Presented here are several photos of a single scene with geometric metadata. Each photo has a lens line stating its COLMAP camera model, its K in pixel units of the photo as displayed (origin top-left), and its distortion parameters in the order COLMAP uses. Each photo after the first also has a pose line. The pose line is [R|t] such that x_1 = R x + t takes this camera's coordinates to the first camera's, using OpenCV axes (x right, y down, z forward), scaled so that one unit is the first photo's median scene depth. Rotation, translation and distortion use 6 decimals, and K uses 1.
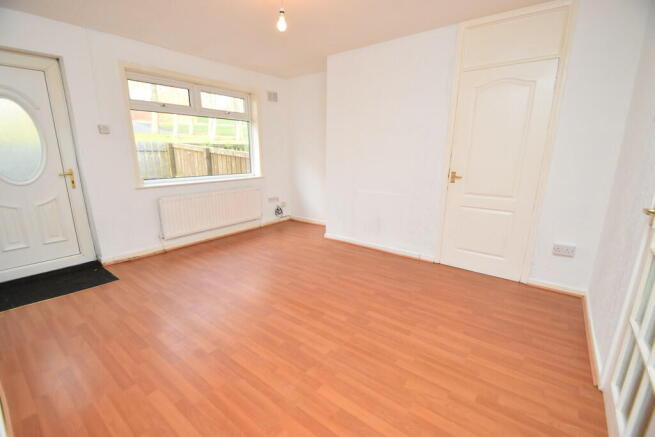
lens RADIAL K [[286.5, 0, 327.5], [0, 286.5, 218.5], [0, 0, 1]] dist [-0.000176, -0.000088]
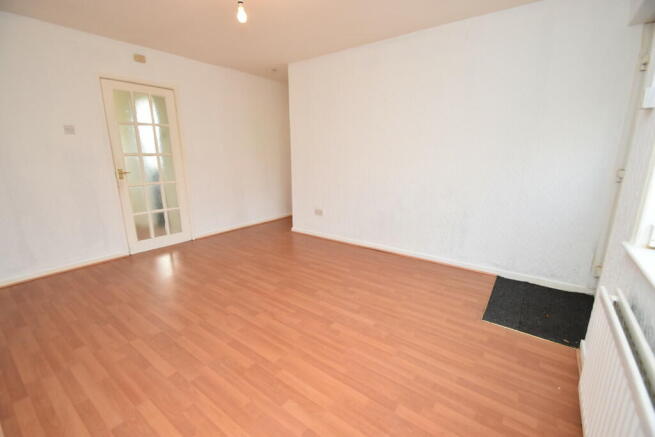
lens RADIAL K [[286.5, 0, 327.5], [0, 286.5, 218.5], [0, 0, 1]] dist [-0.000176, -0.000088]
pose [[-0.999818, 0.008373, -0.017116, -0.388458], [0.000251, 0.903979, 0.427577, -0.444251], [0.019052, 0.427495, -0.903817, 1.980657]]
